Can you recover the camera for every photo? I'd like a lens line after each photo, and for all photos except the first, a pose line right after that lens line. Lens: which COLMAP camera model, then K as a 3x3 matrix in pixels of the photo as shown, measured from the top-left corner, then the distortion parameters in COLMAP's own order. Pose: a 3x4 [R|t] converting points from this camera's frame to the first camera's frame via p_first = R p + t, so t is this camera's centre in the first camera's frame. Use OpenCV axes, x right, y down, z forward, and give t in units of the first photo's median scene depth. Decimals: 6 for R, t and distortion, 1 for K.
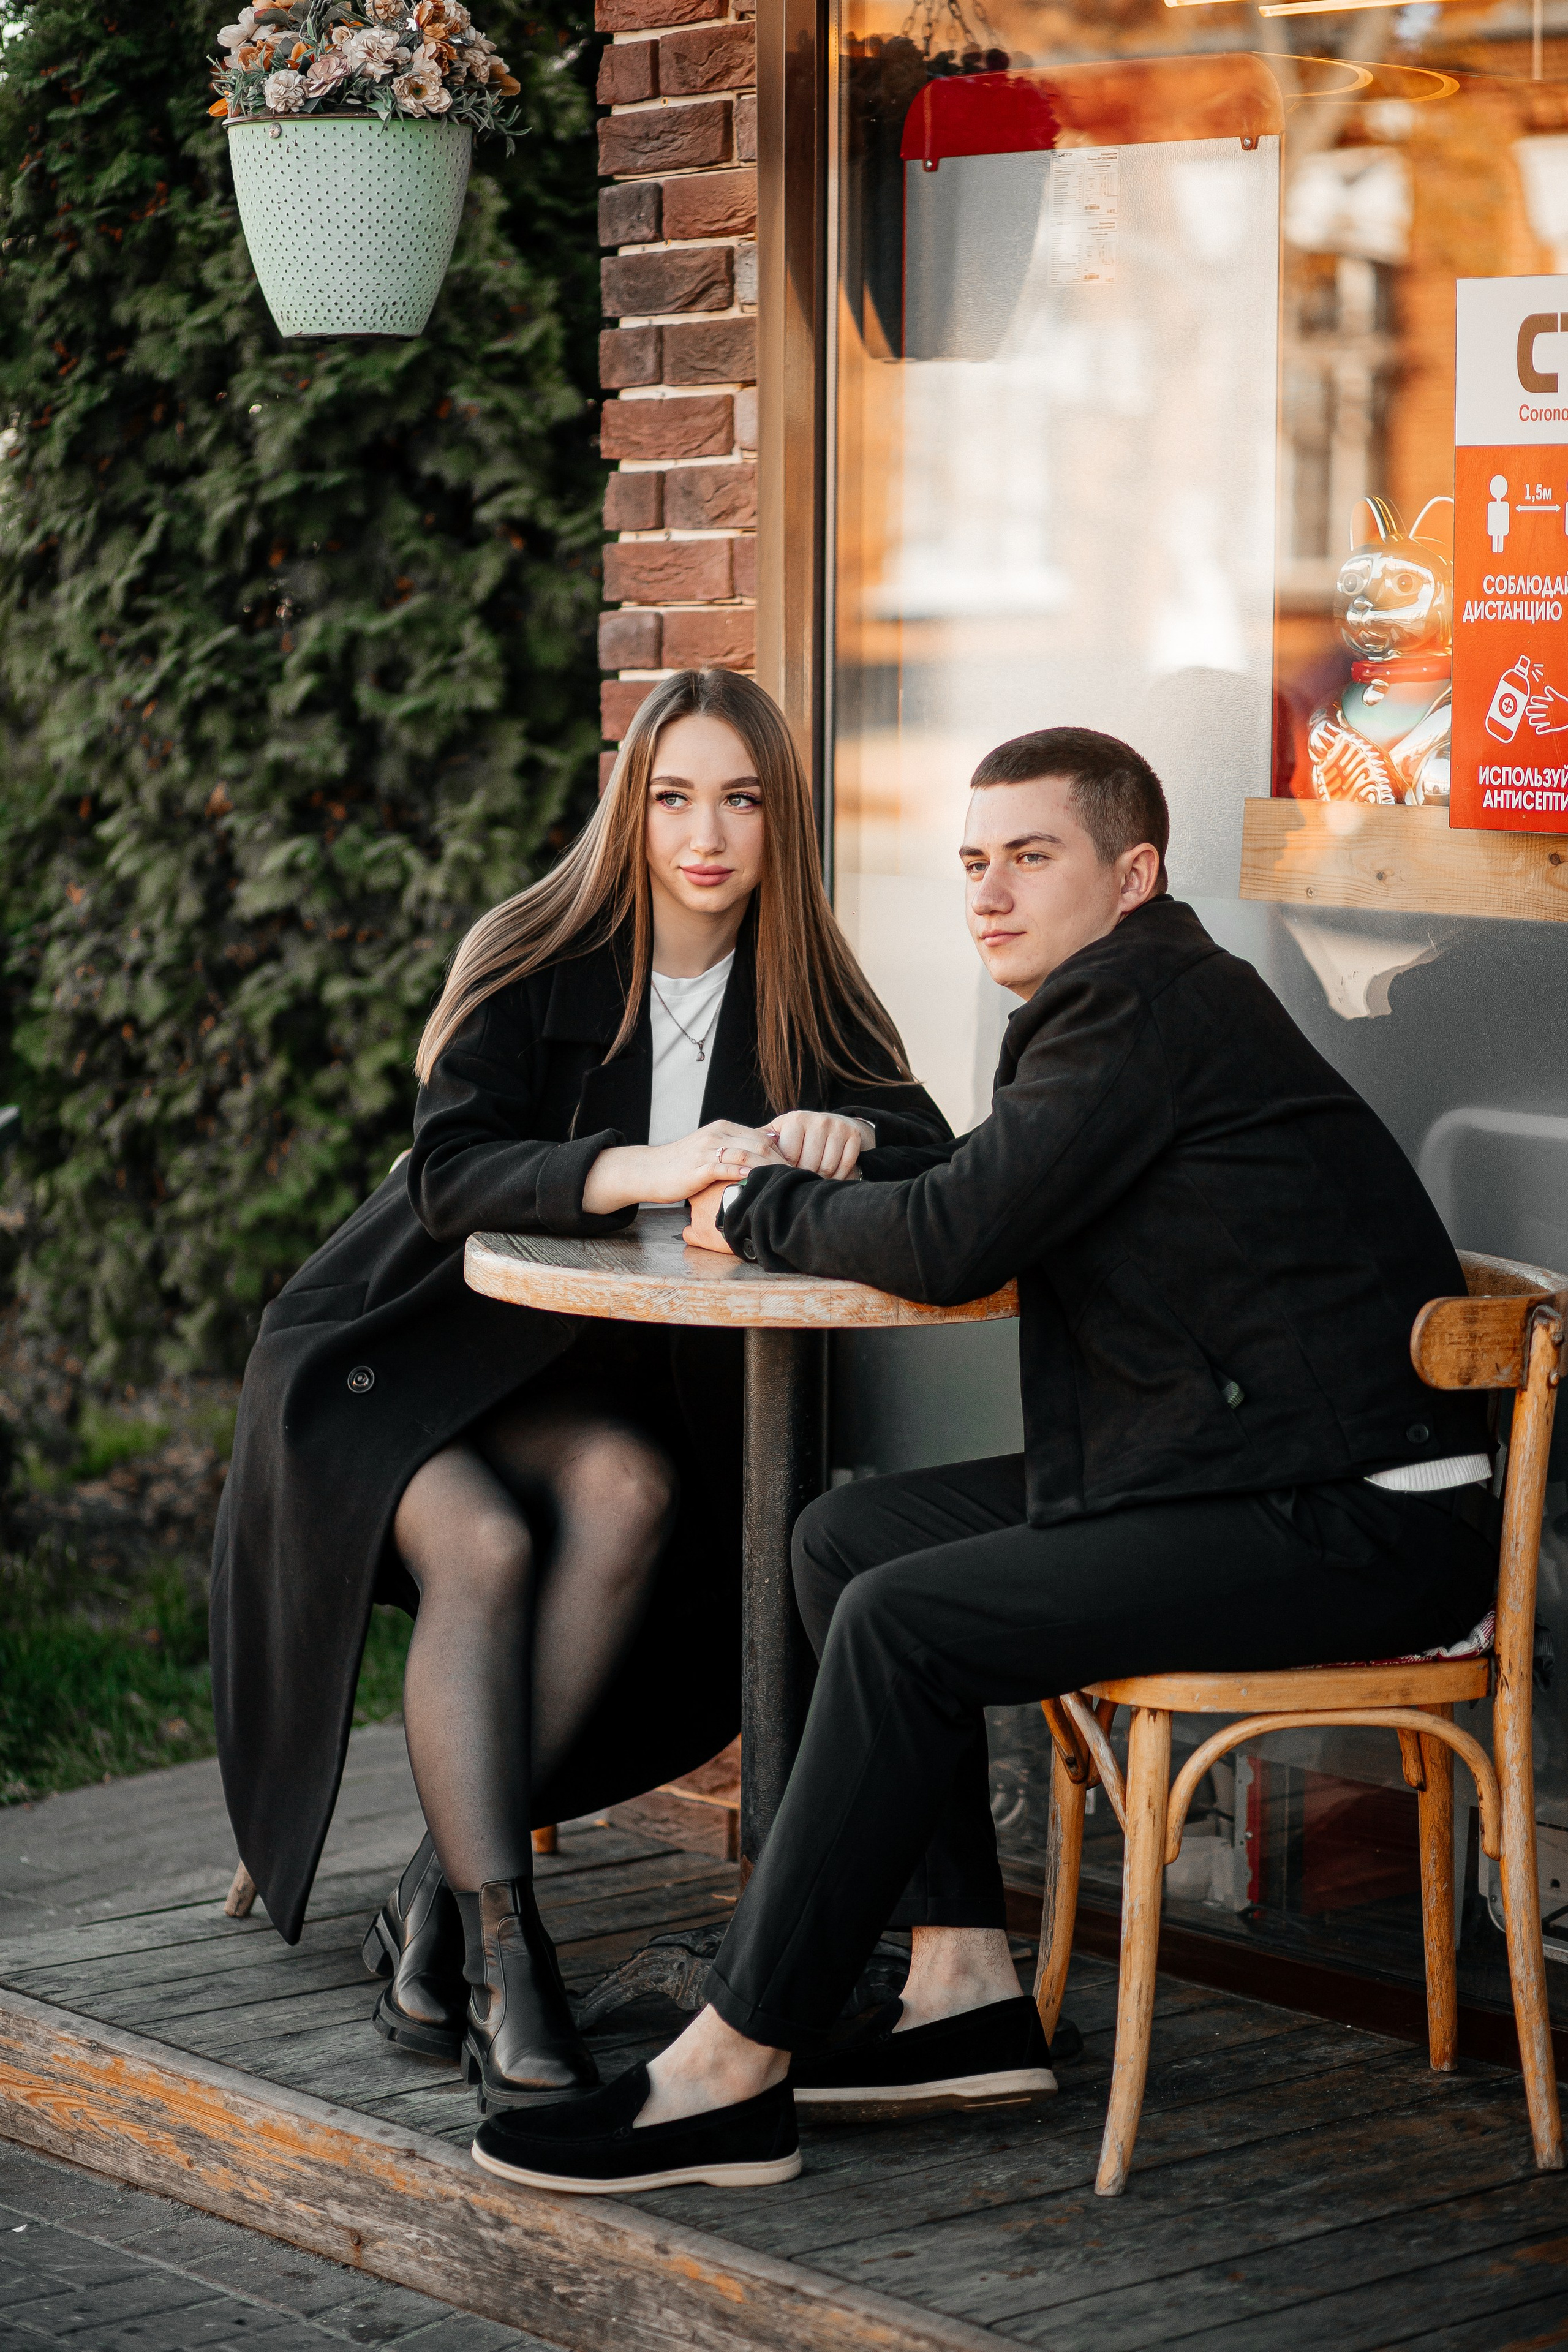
lens RADIAL K [[5993.8, 0, 799.6], [0, 5993.8, 1227.5], [0, 0, 1]] dist [0.192097, 0.000000]
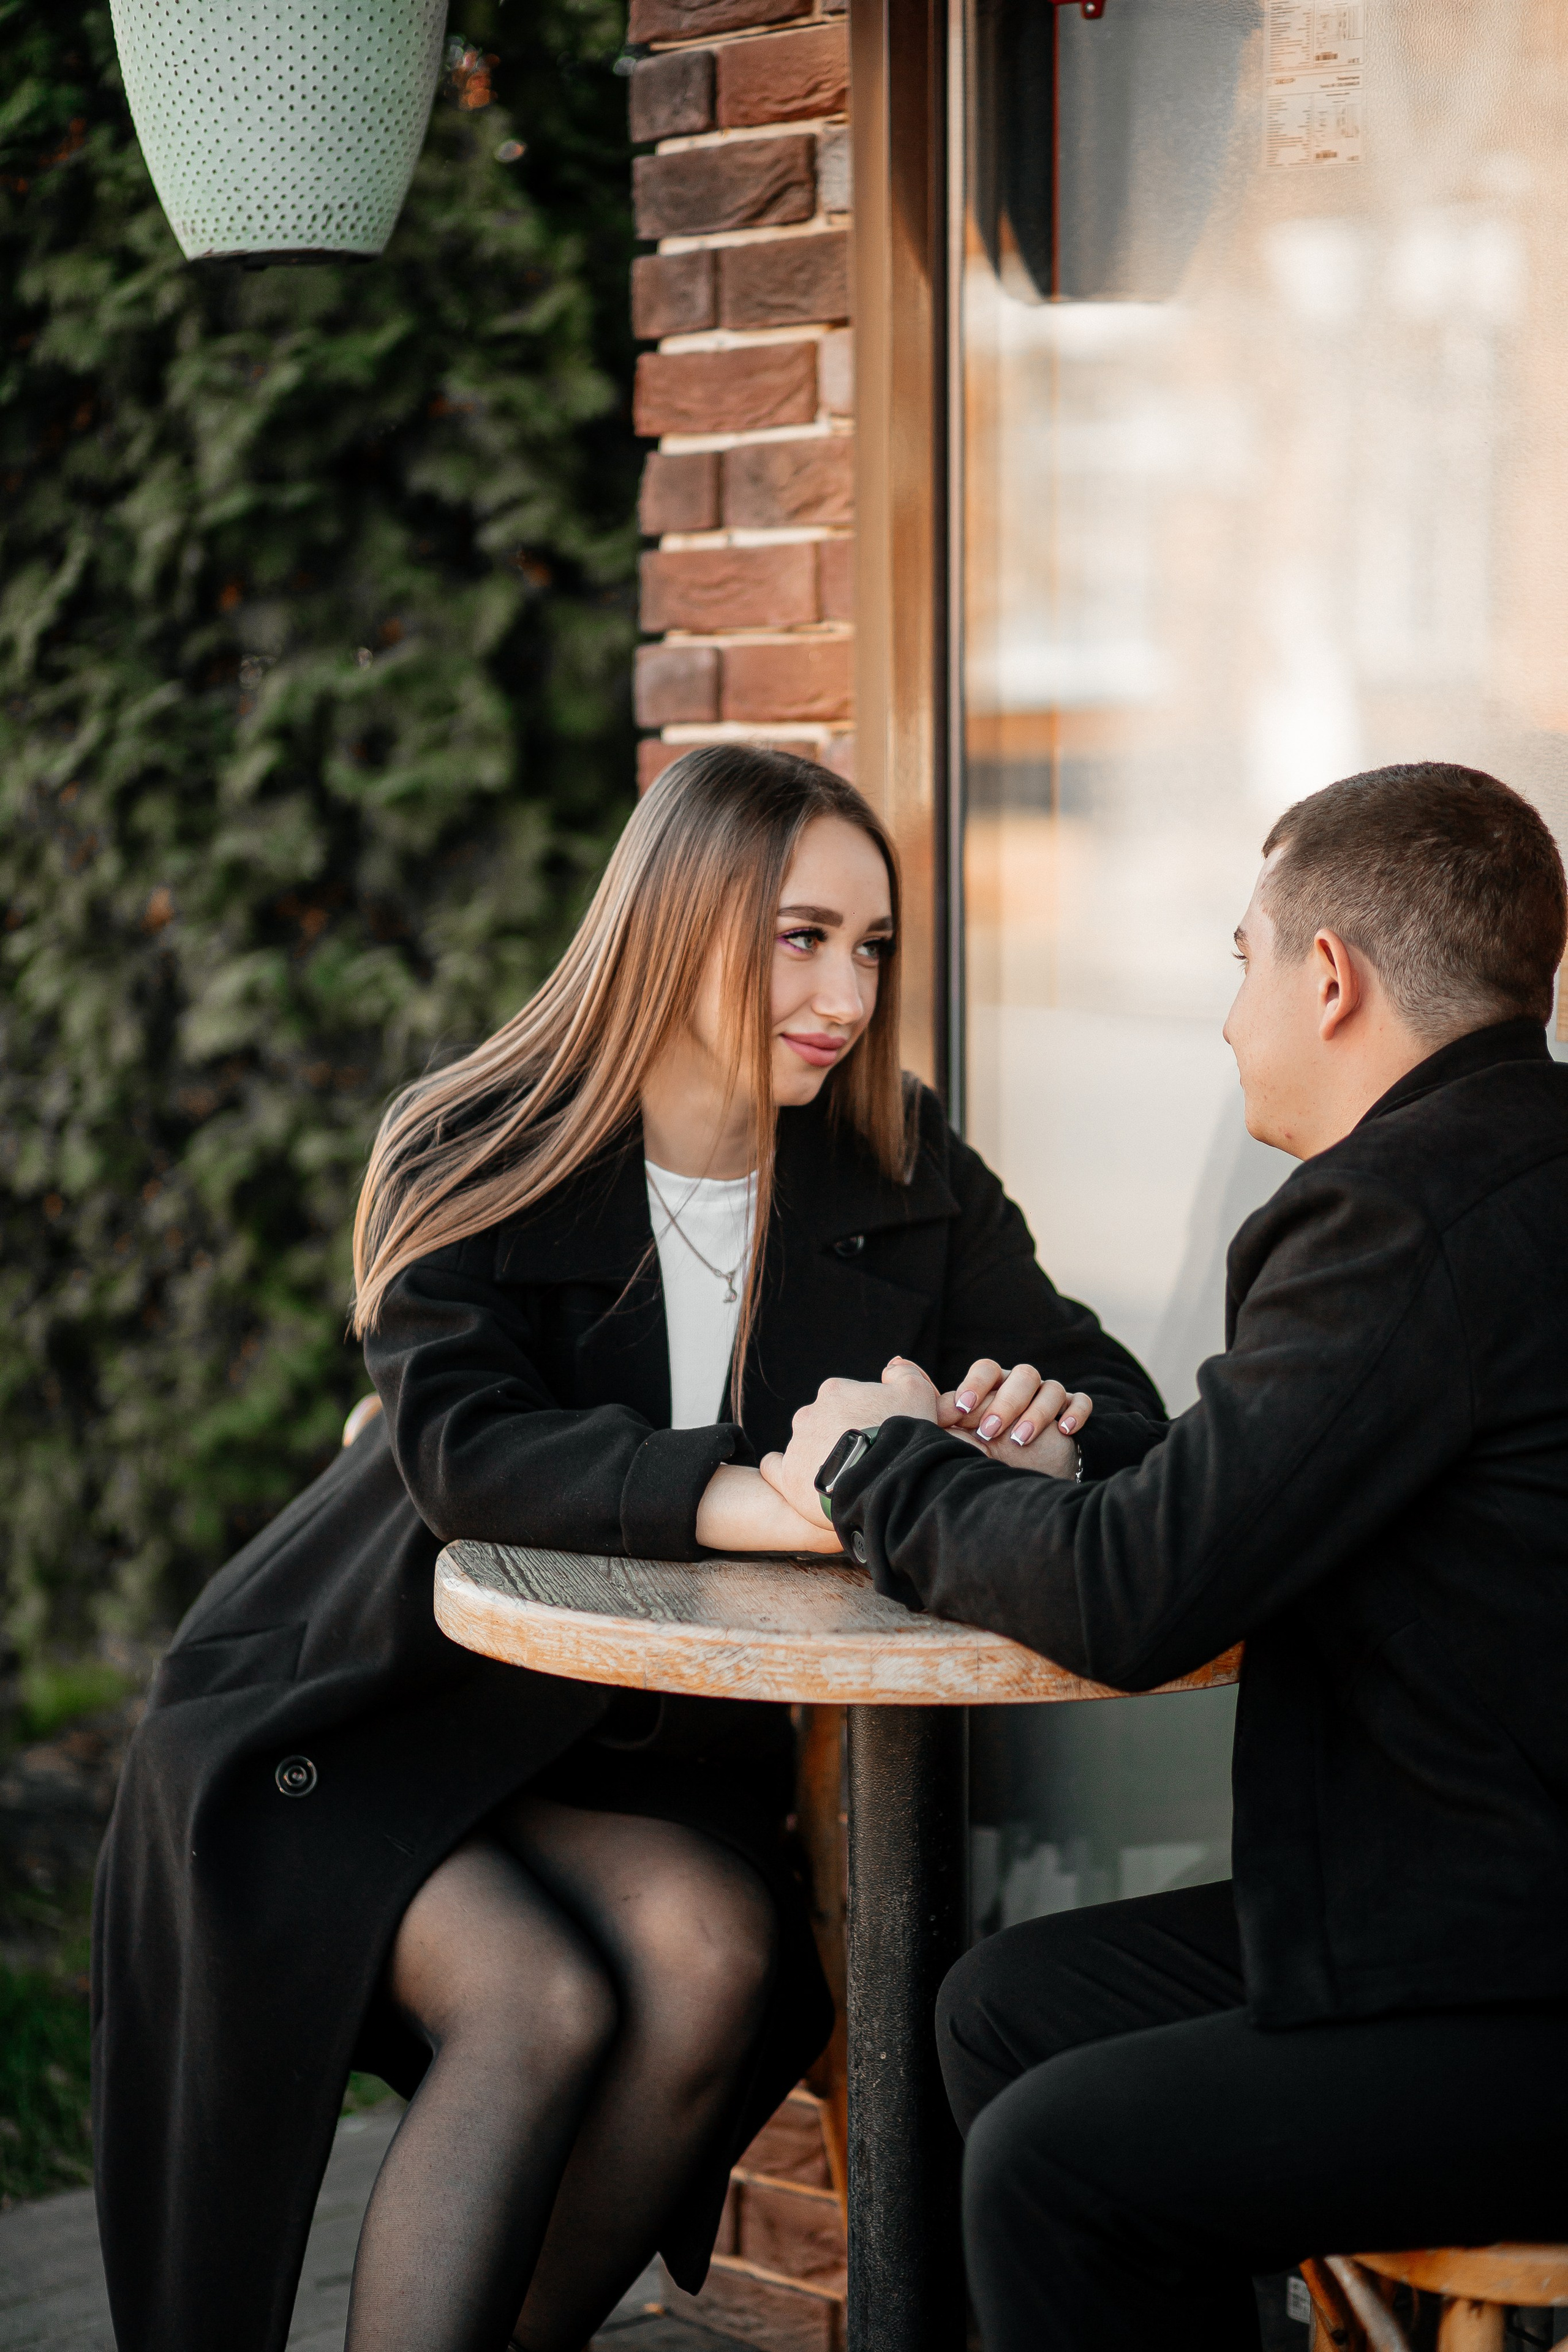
lens RADIAL K [[5993.8, 0, 792.1], [0, 5993.8, 1123.3], [0, 0, 1]] dist [0.192097, 0.000000]
pose [[0.999840, -0.009591, -0.015072, -0.003644], [0.009084, 0.999402, -0.033375, -0.018683], [0.015383, 0.033232, 0.999329, 0.251643]]
